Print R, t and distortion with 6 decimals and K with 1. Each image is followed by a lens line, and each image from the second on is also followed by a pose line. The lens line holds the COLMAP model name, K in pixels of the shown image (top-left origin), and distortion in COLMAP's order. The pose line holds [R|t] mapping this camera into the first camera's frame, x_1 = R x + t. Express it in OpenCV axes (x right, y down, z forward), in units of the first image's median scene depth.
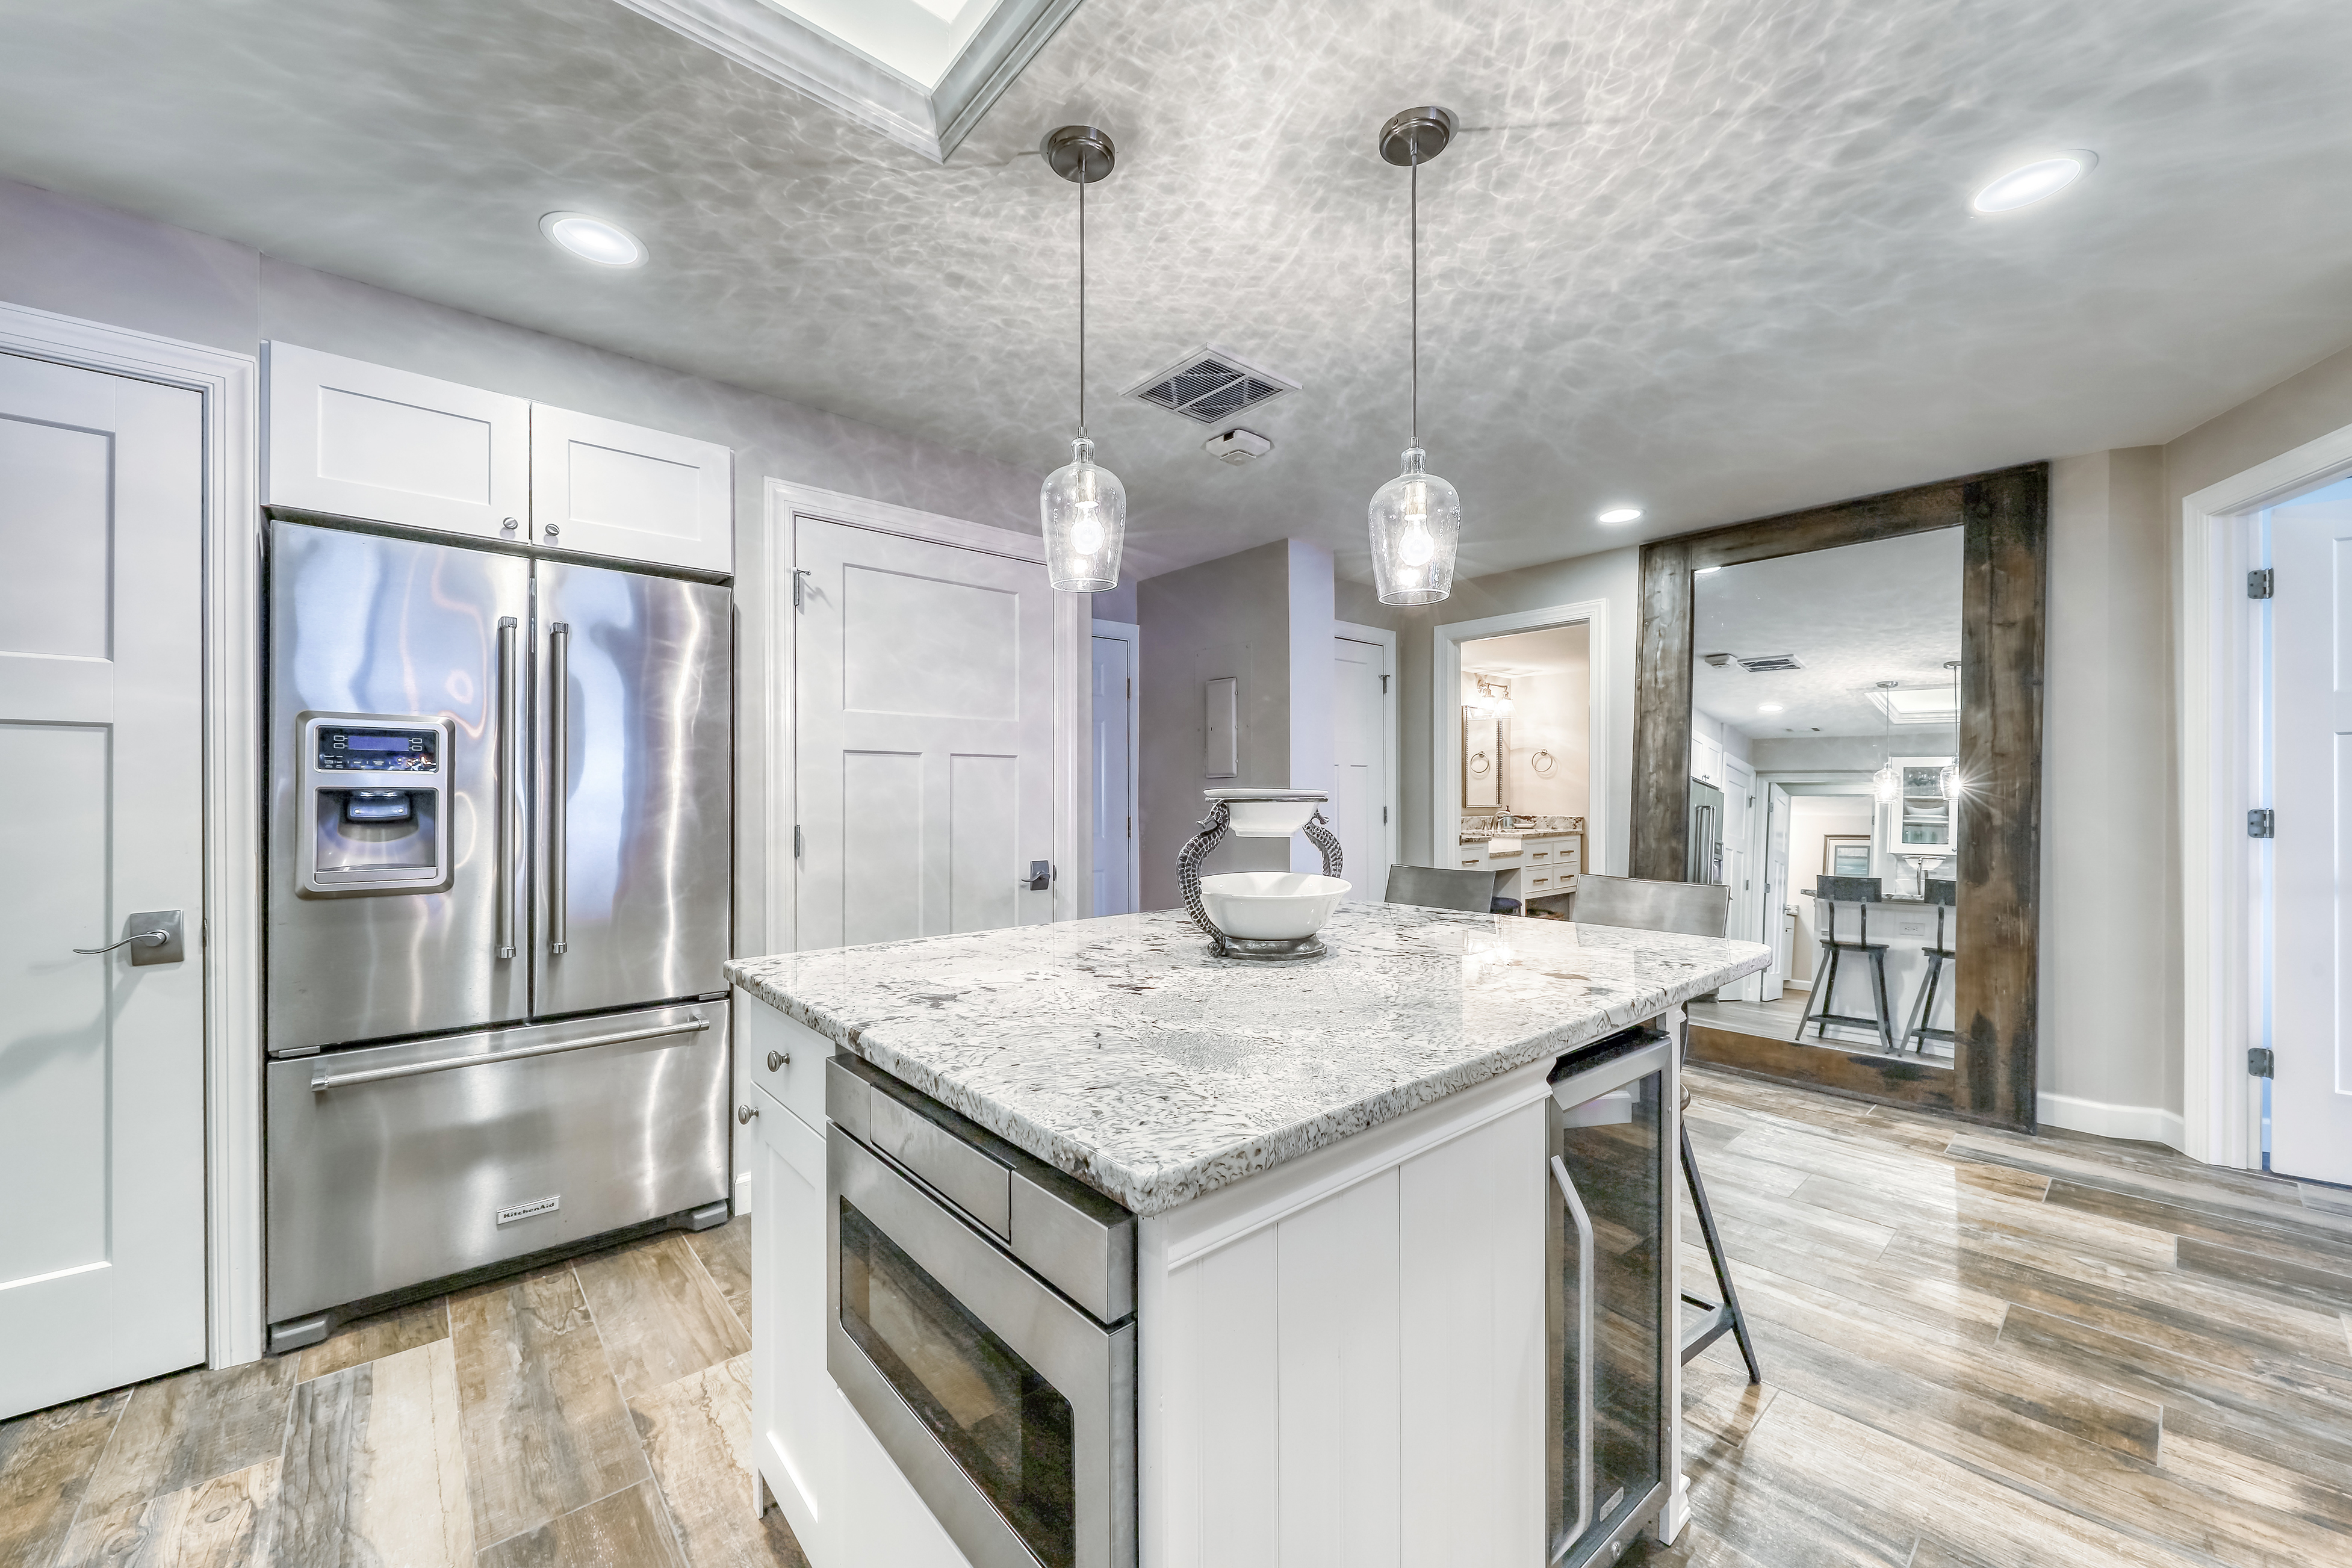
lens RADIAL K [[872.9, 0, 1176.0], [0, 872.9, 784.0], [0, 0, 1]] dist [-0.002497, -0.000282]
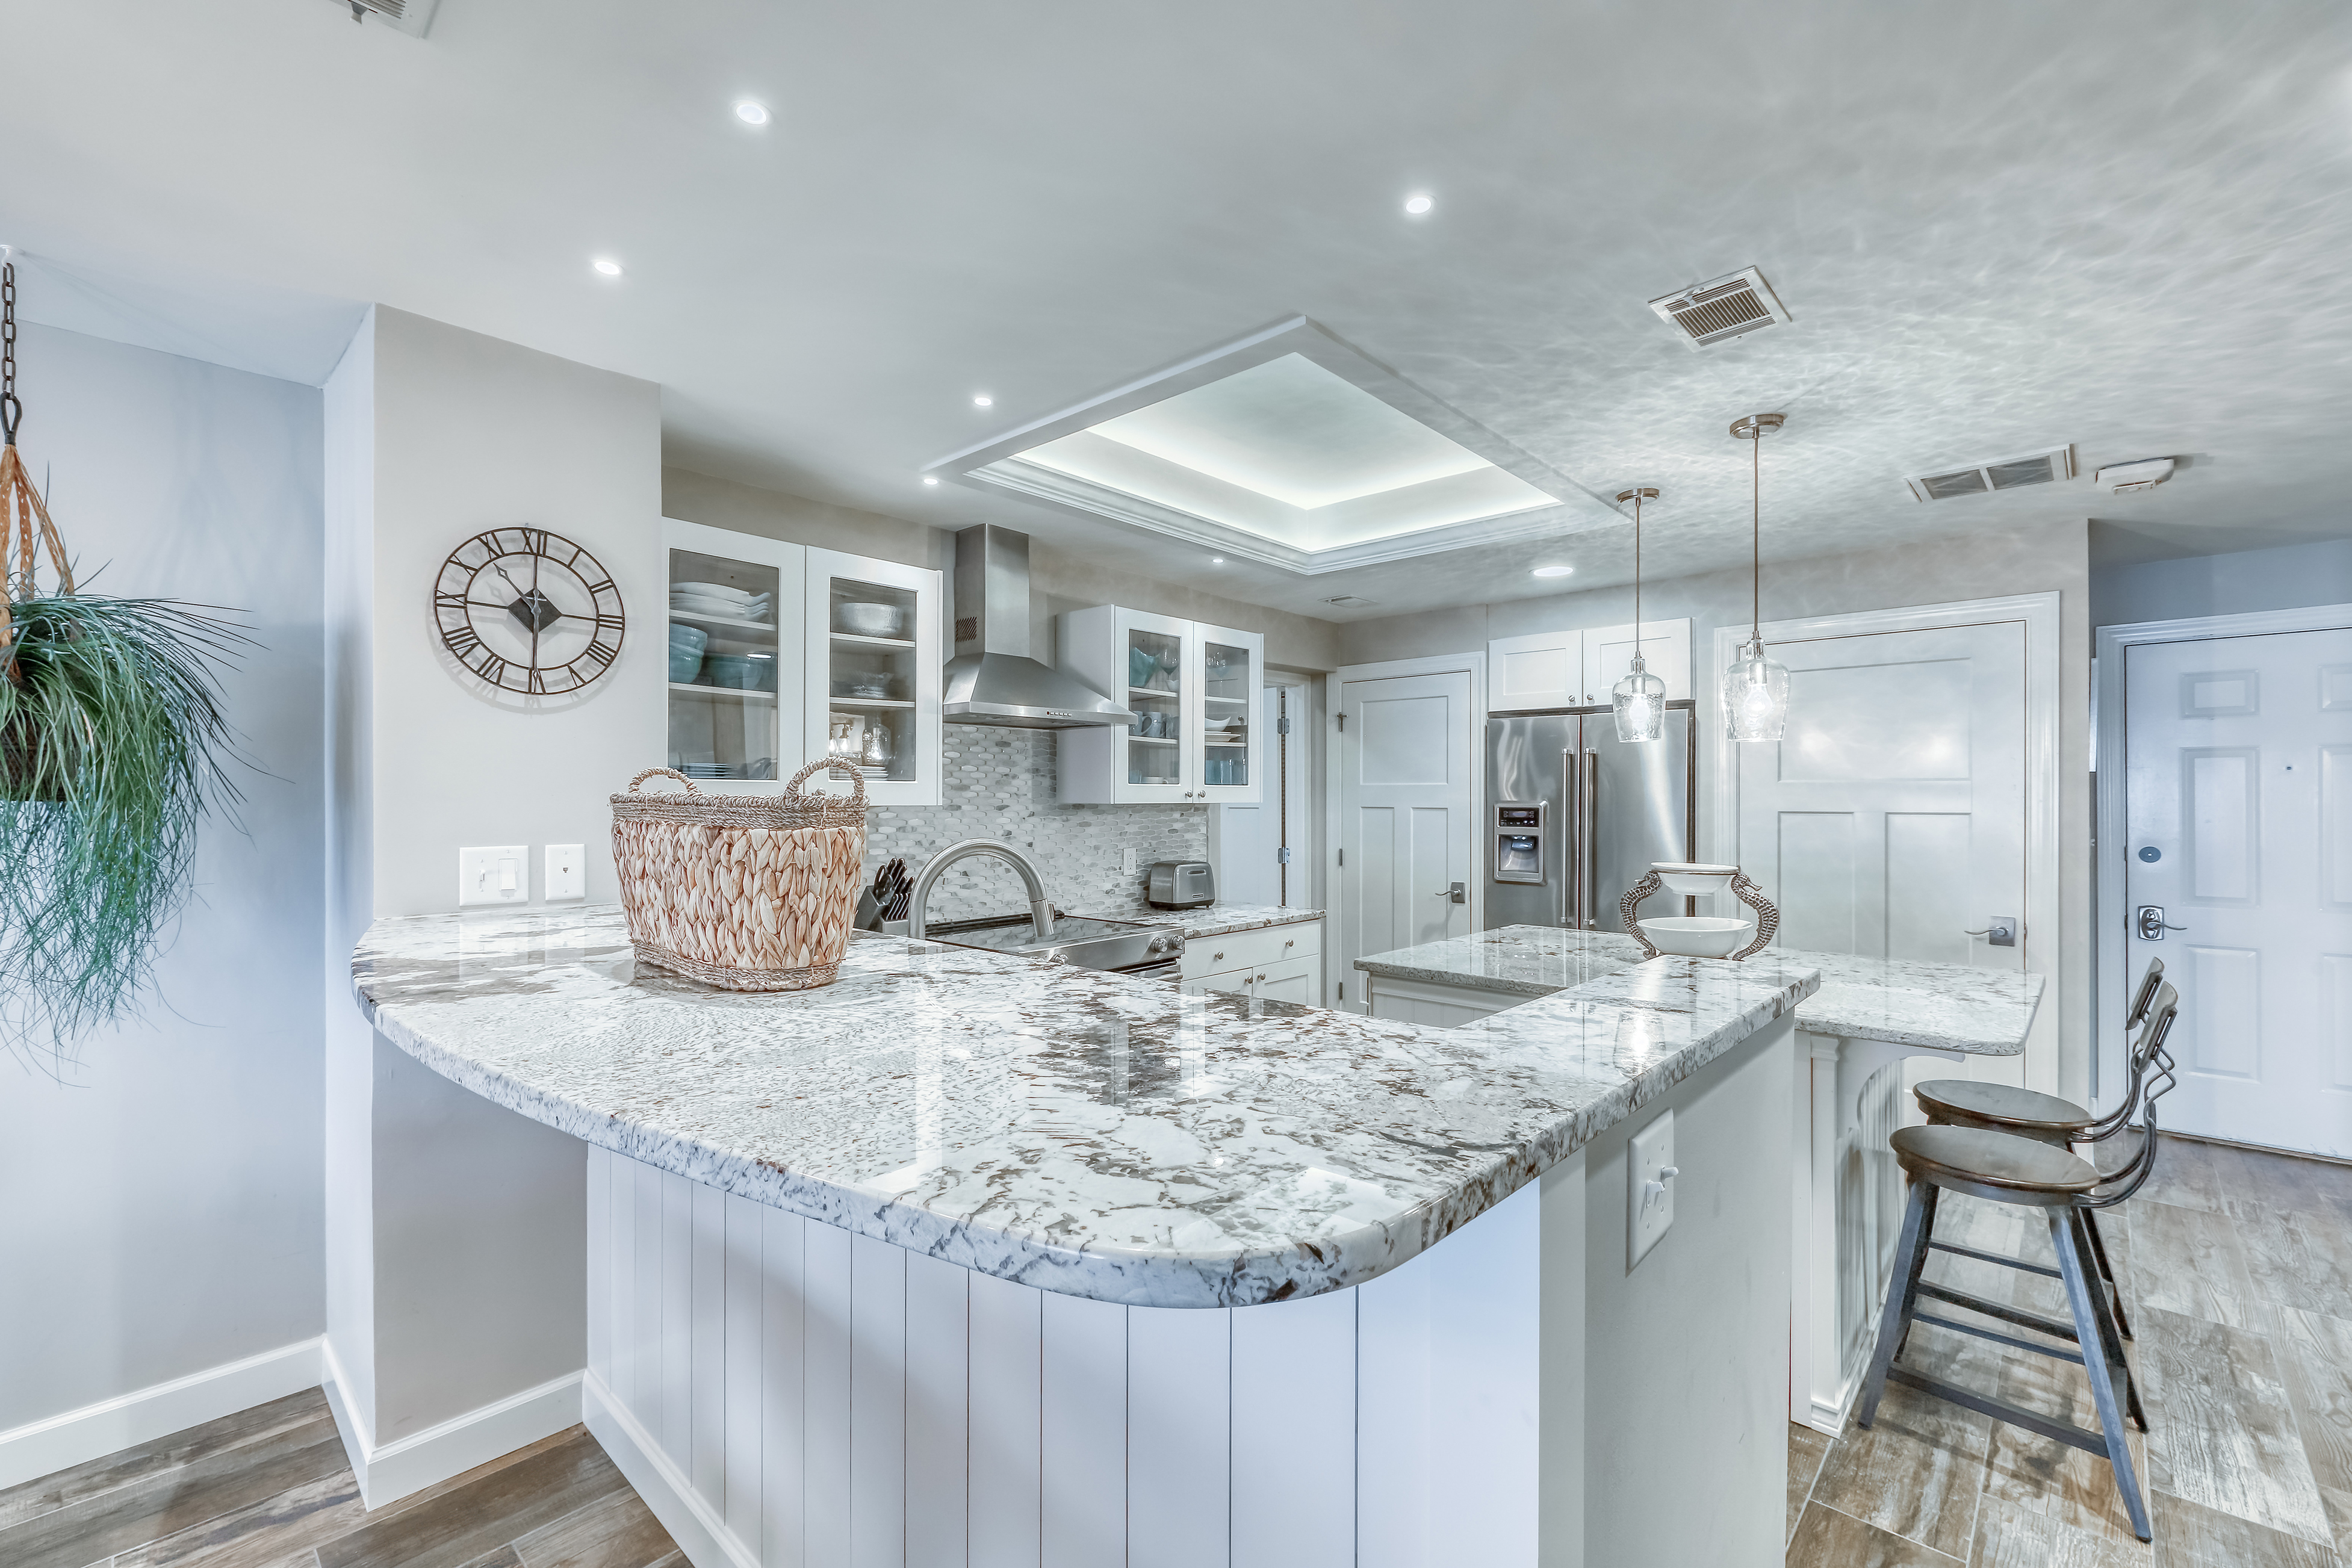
lens RADIAL K [[1003.5, 0, 1176.0], [0, 1003.5, 784.0], [0, 0, 1]] dist [-0.000390, -0.000074]
pose [[0.104749, -0.004828, -0.994487, 1.506000], [0.009884, 0.999944, -0.003814, -0.123628], [0.994450, -0.009430, 0.104791, -0.115126]]
